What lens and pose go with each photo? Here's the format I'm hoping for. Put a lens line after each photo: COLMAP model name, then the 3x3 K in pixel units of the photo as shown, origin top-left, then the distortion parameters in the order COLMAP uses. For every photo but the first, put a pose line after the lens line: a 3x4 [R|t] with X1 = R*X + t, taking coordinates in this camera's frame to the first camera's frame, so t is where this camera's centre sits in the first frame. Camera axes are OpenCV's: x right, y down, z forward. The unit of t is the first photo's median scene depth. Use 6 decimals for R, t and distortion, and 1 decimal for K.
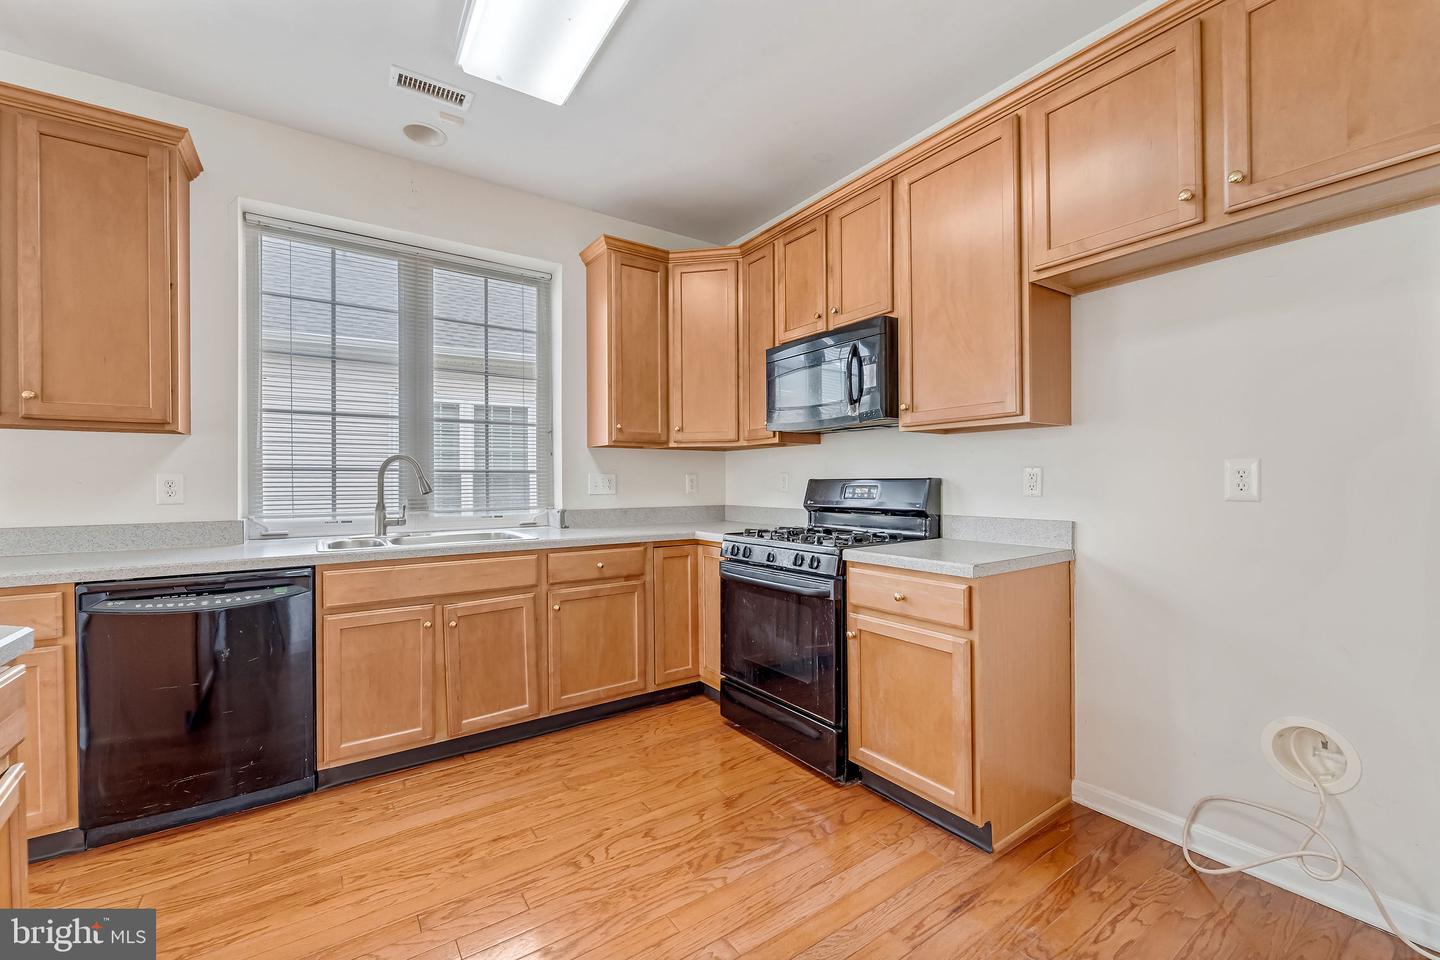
lens RADIAL K [[585.3, 0, 720.0], [0, 585.3, 480.0], [0, 0, 1]] dist [-0.001620, -0.000319]
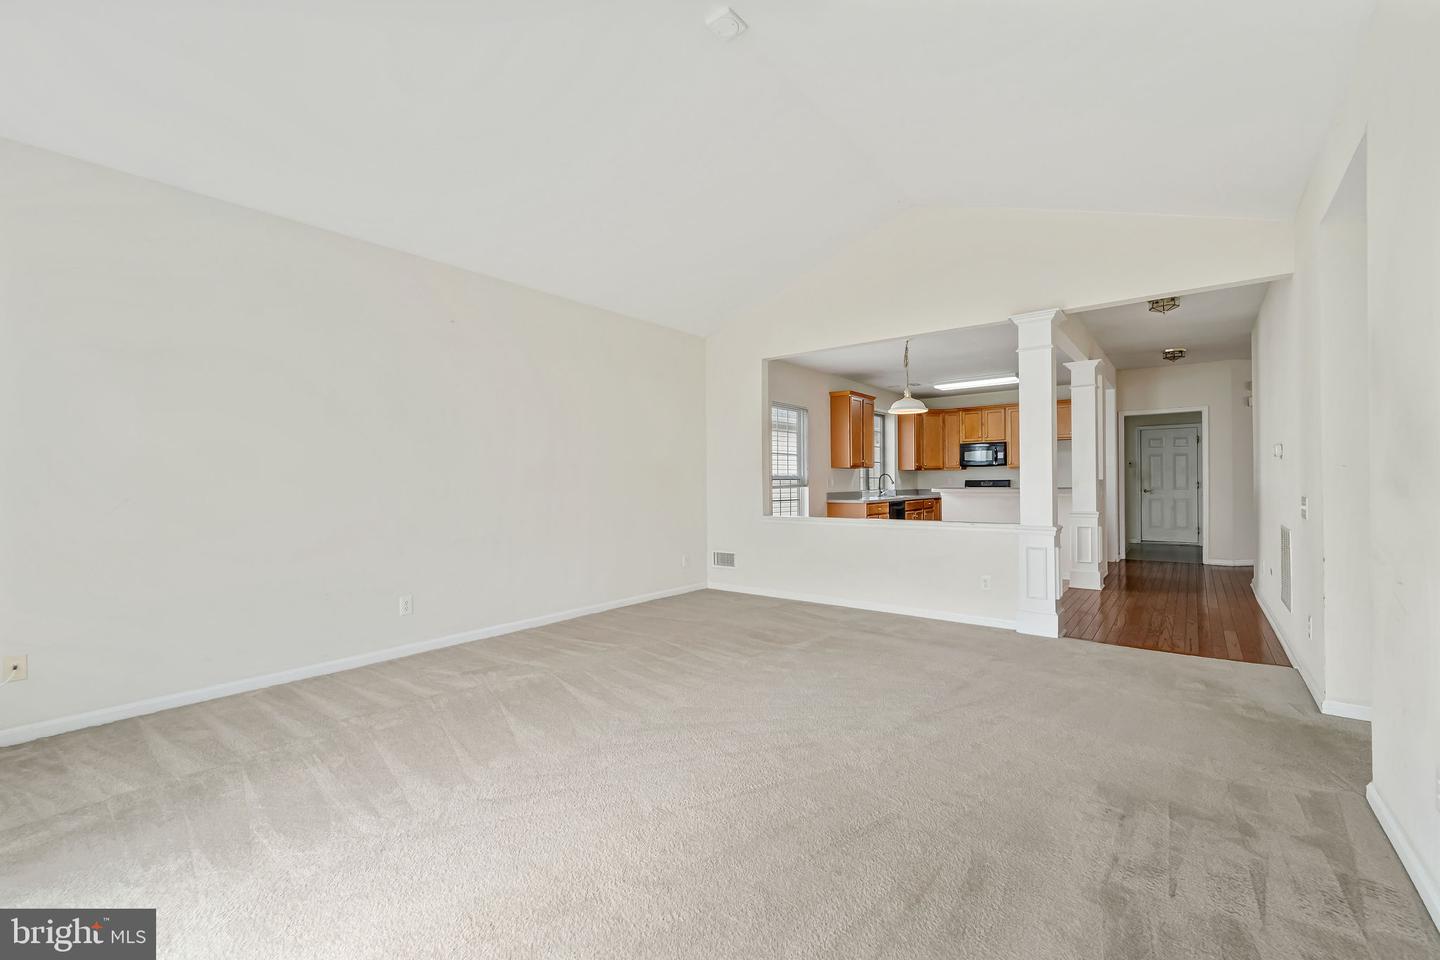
lens RADIAL K [[597.3, 0, 721.8], [0, 597.3, 484.3], [0, 0, 1]] dist [0.000271, -0.000080]
pose [[0.956645, -0.003990, 0.291231, -2.804982], [0.003790, 0.999992, 0.001253, 0.016069], [-0.291233, -0.000094, 0.956652, -2.425908]]
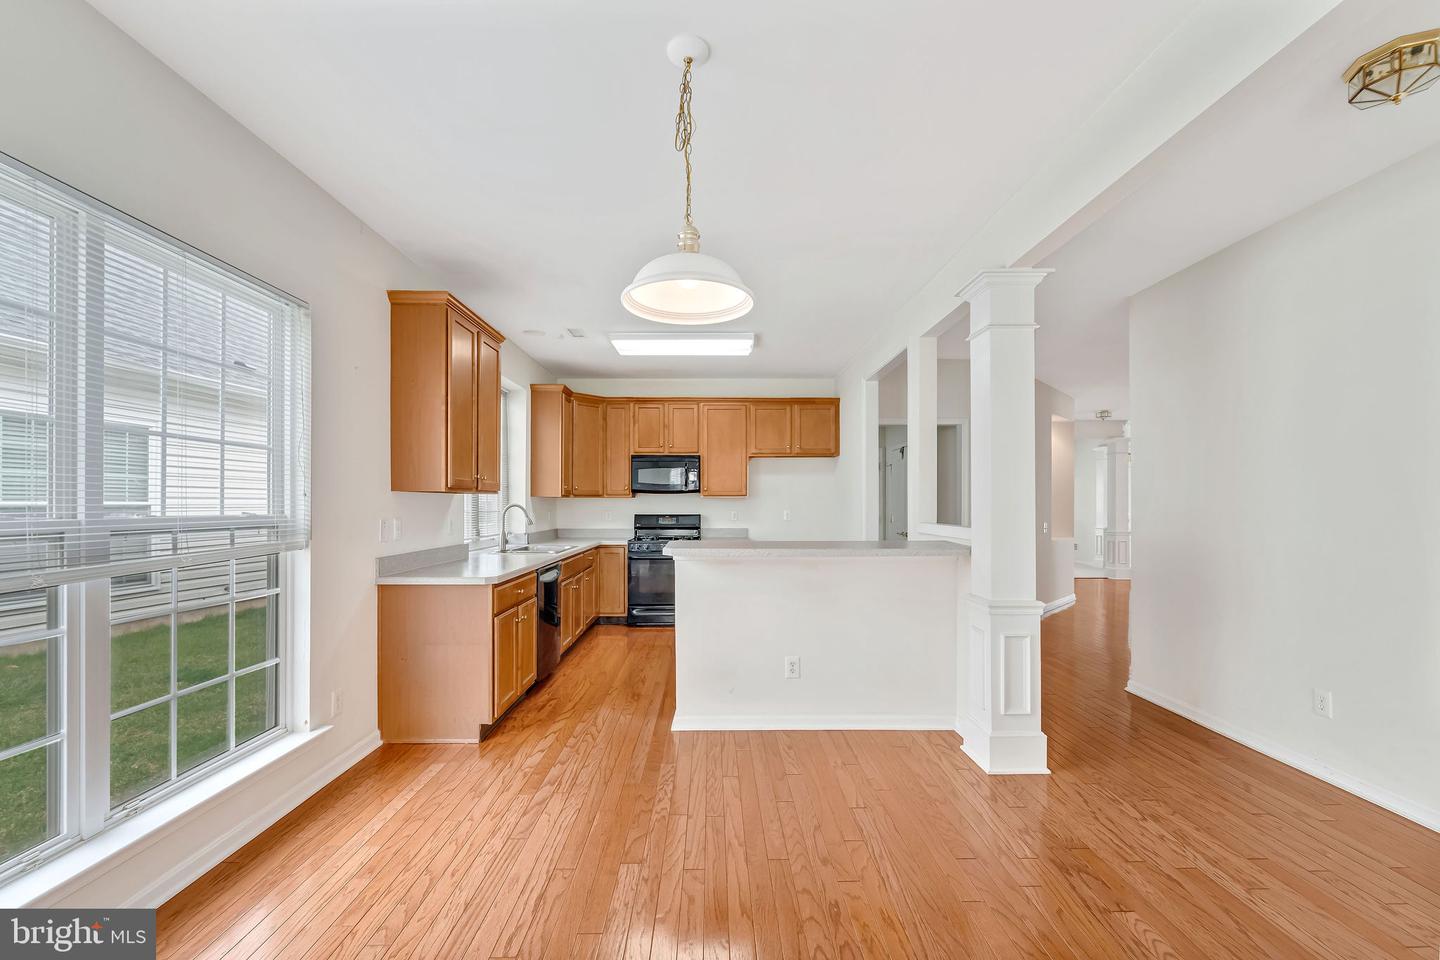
lens RADIAL K [[590.4, 0, 719.8], [0, 590.4, 500.6], [0, 0, 1]] dist [0.000743, -0.000077]
pose [[0.558931, 0.009284, 0.829162, -1.841804], [-0.004523, 0.999957, -0.008147, -0.044973], [-0.829202, 0.000803, 0.558949, -0.581406]]
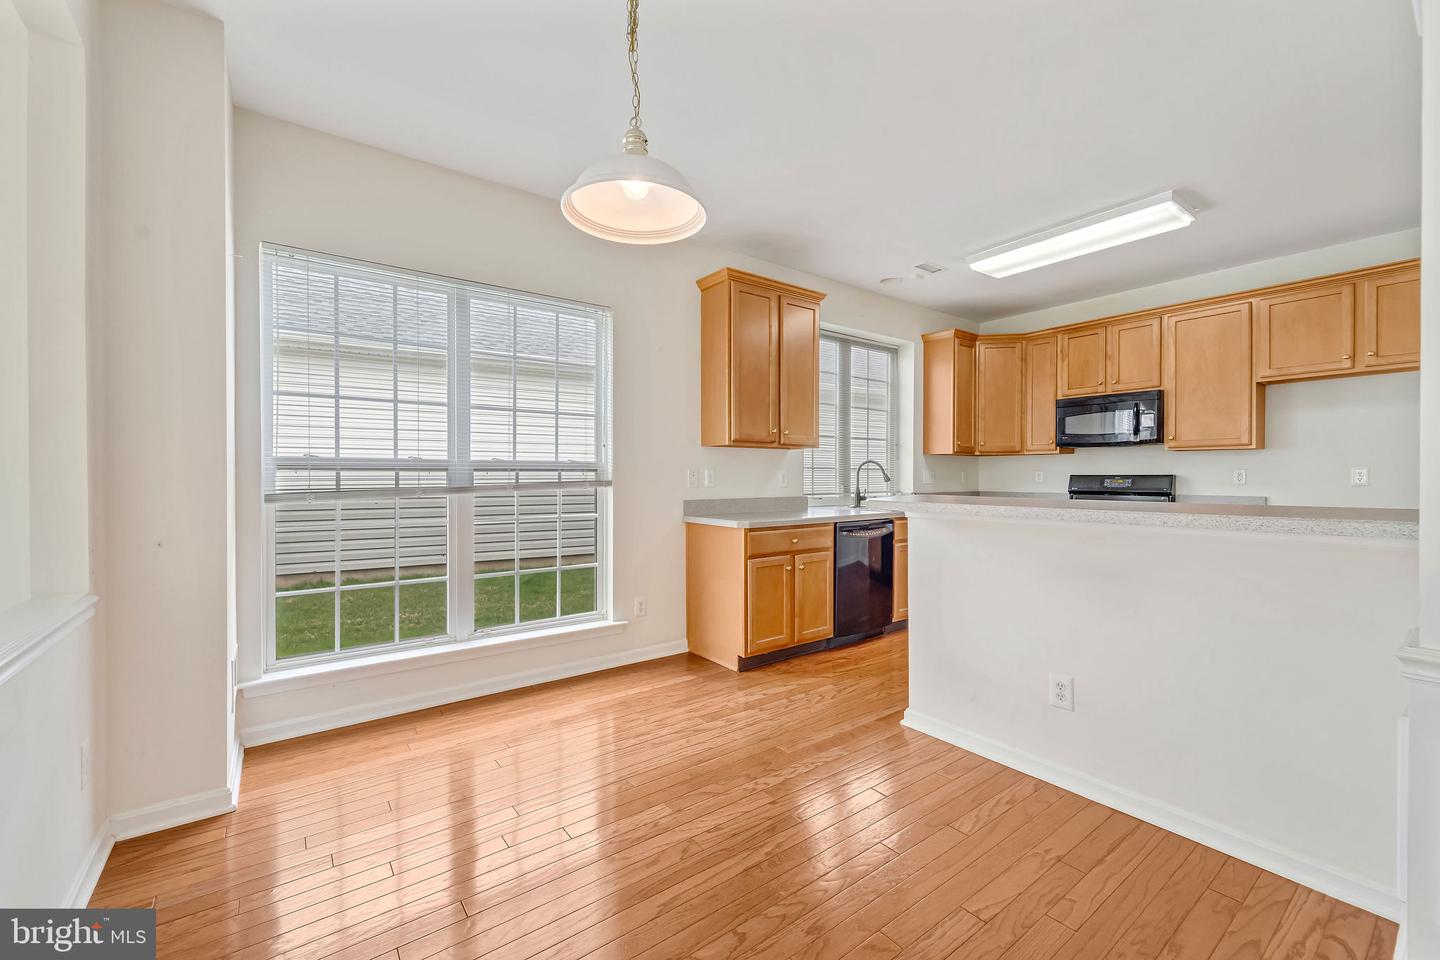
lens RADIAL K [[588.4, 0, 717.7], [0, 588.4, 478.7], [0, 0, 1]] dist [0.001283, -0.000099]
pose [[0.999350, 0.004789, 0.035728, -1.163384], [-0.005030, 0.999965, 0.006673, 0.004134], [-0.035695, -0.006849, 0.999339, -0.826312]]
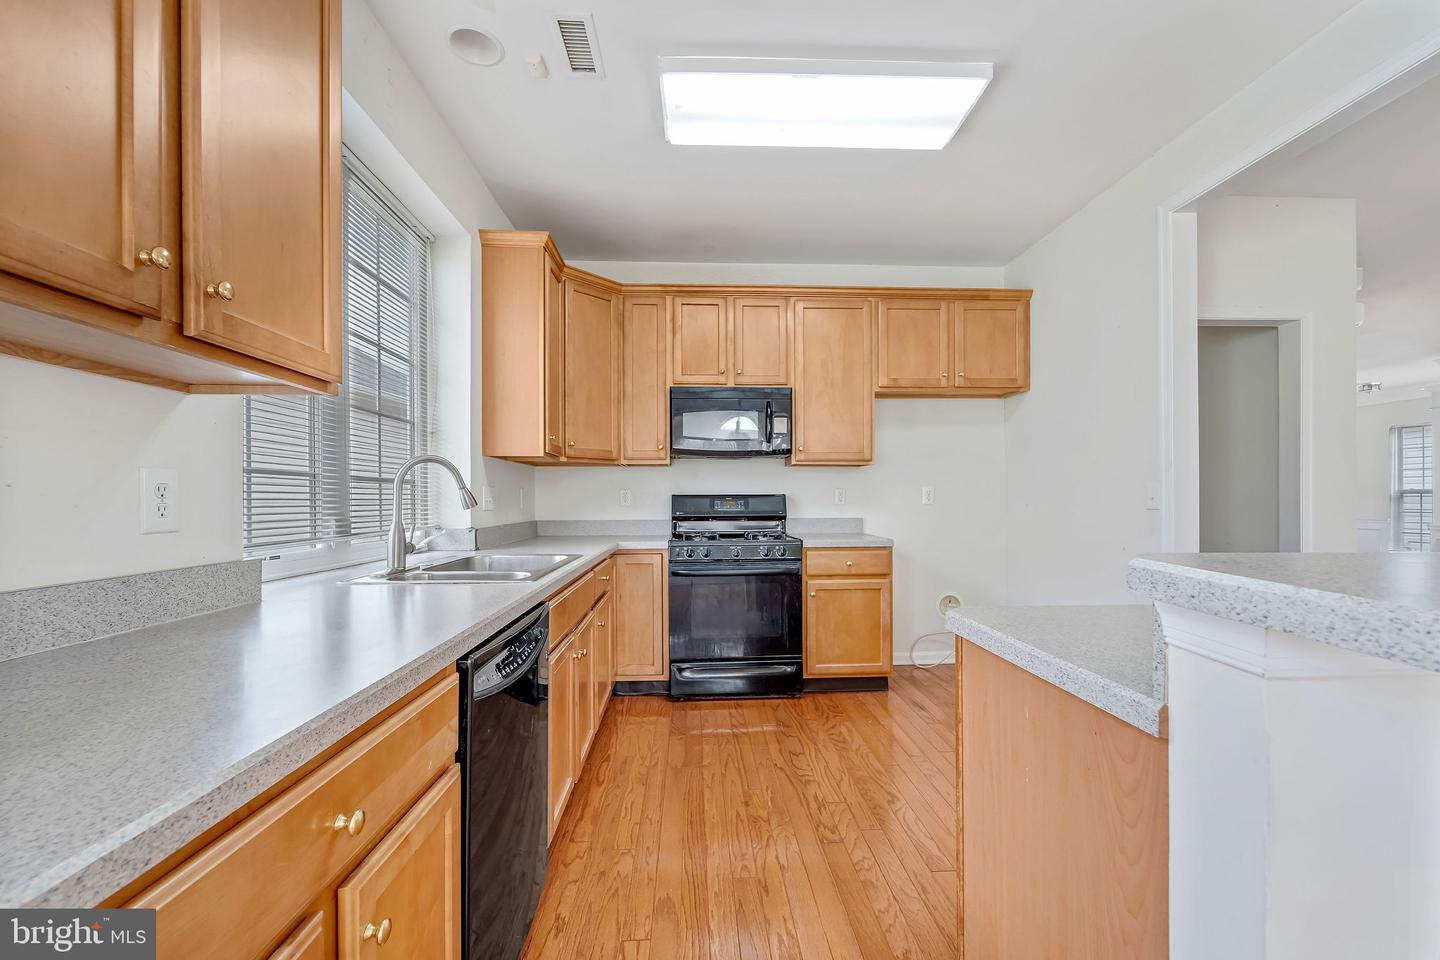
lens RADIAL K [[587.0, 0, 721.7], [0, 587.0, 498.6], [0, 0, 1]] dist [-0.001157, -0.000053]
pose [[0.527805, 0.003461, 0.849359, -1.059493], [0.000285, 0.999991, -0.004252, 0.014725], [-0.849366, 0.002486, 0.527799, 0.329763]]
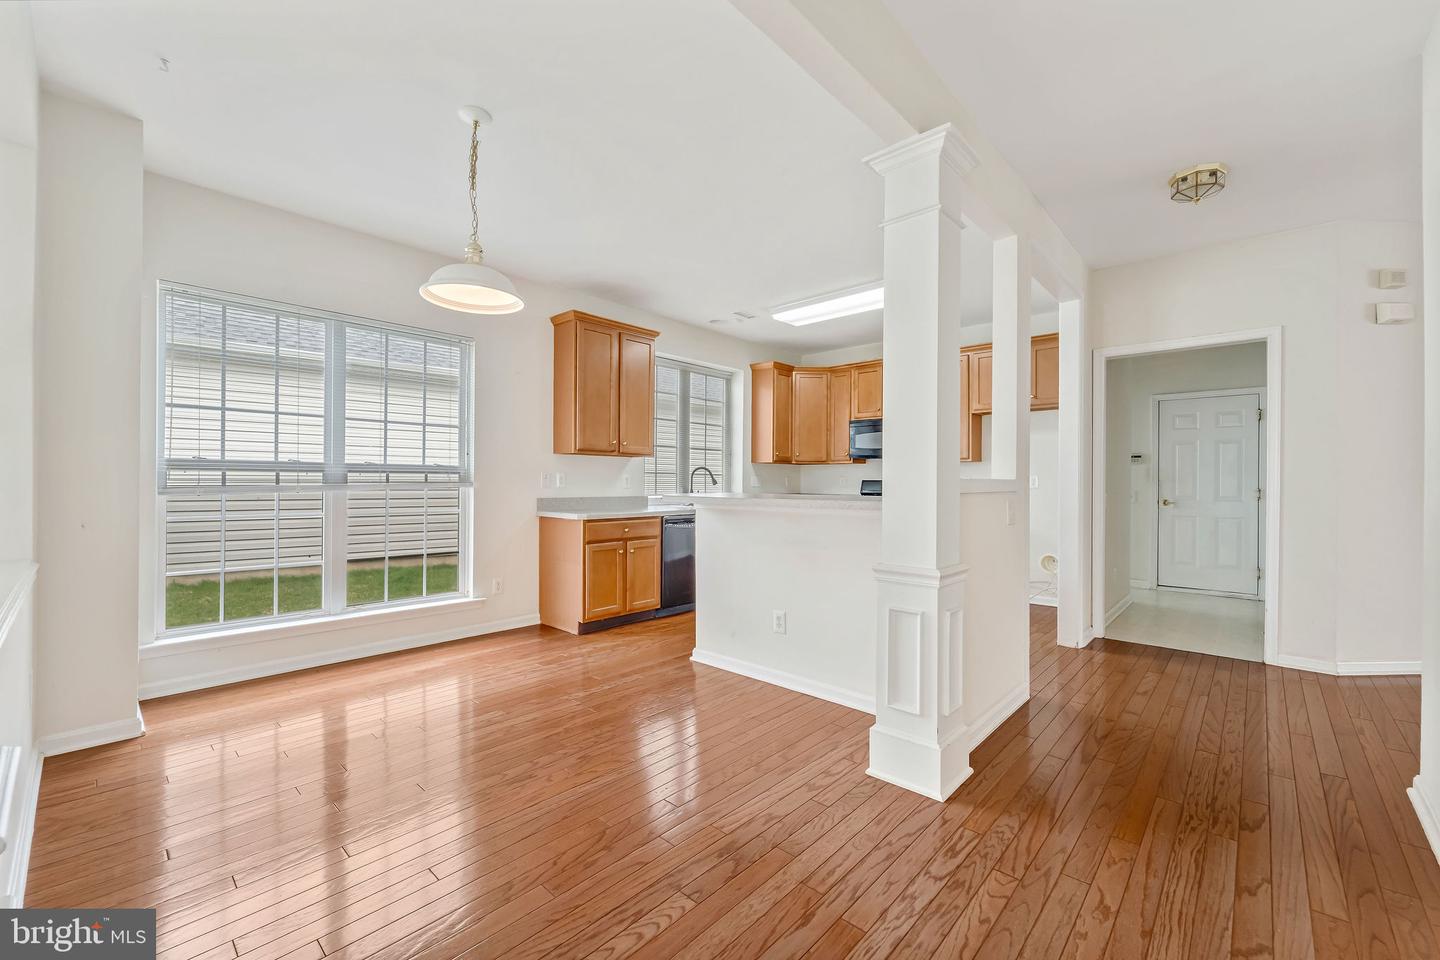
lens RADIAL K [[585.3, 0, 720.0], [0, 585.3, 480.0], [0, 0, 1]] dist [-0.001620, -0.000319]
pose [[0.975738, 0.011522, 0.218639, -1.036421], [-0.011112, 0.999933, -0.003104, 0.013059], [-0.218660, 0.000599, 0.975801, -1.222898]]
